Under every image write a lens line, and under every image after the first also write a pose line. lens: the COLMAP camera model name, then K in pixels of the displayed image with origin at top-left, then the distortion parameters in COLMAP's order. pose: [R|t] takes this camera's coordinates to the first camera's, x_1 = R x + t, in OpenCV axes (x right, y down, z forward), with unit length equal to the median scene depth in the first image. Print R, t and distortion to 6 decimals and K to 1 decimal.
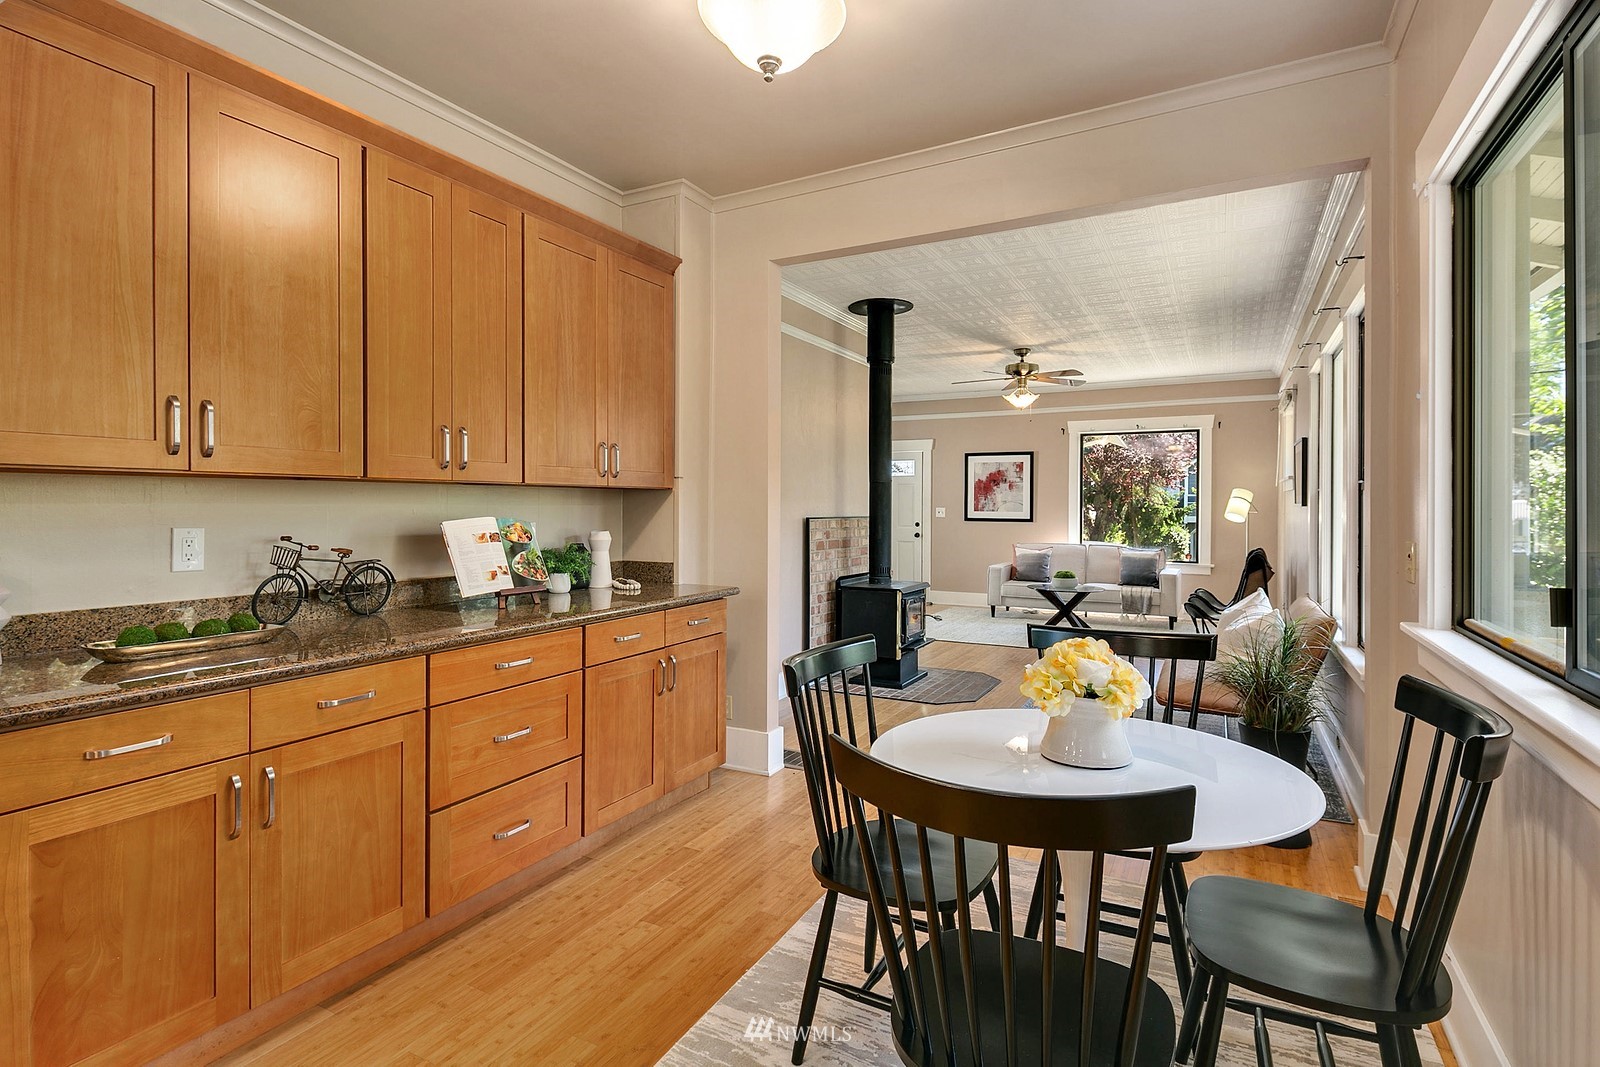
lens RADIAL K [[786.0, 0, 801.5], [0, 786.0, 506.7], [0, 0, 1]] dist [-0.000695, -0.000295]
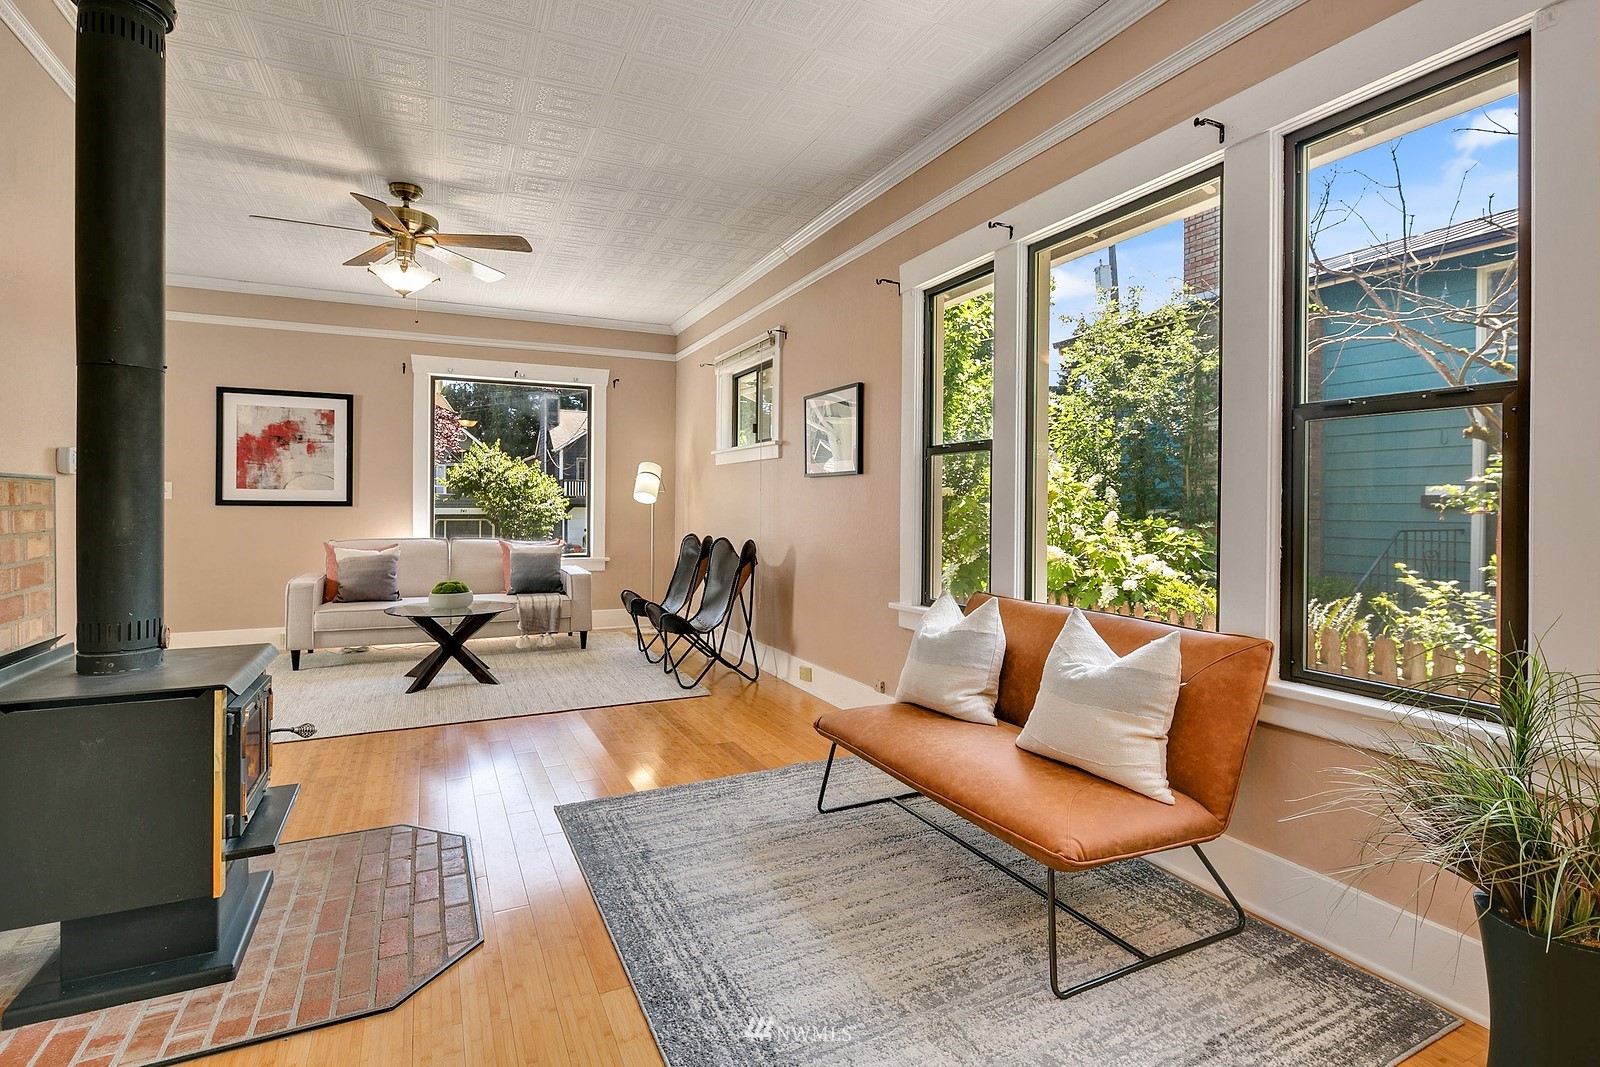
lens RADIAL K [[774.3, 0, 802.7], [0, 774.3, 509.0], [0, 0, 1]] dist [-0.001124, -0.000650]
pose [[0.585771, -0.004908, 0.810462, 0.002002], [-0.002546, 0.999966, 0.007895, 0.016217], [-0.810473, -0.006688, 0.585738, 0.348908]]
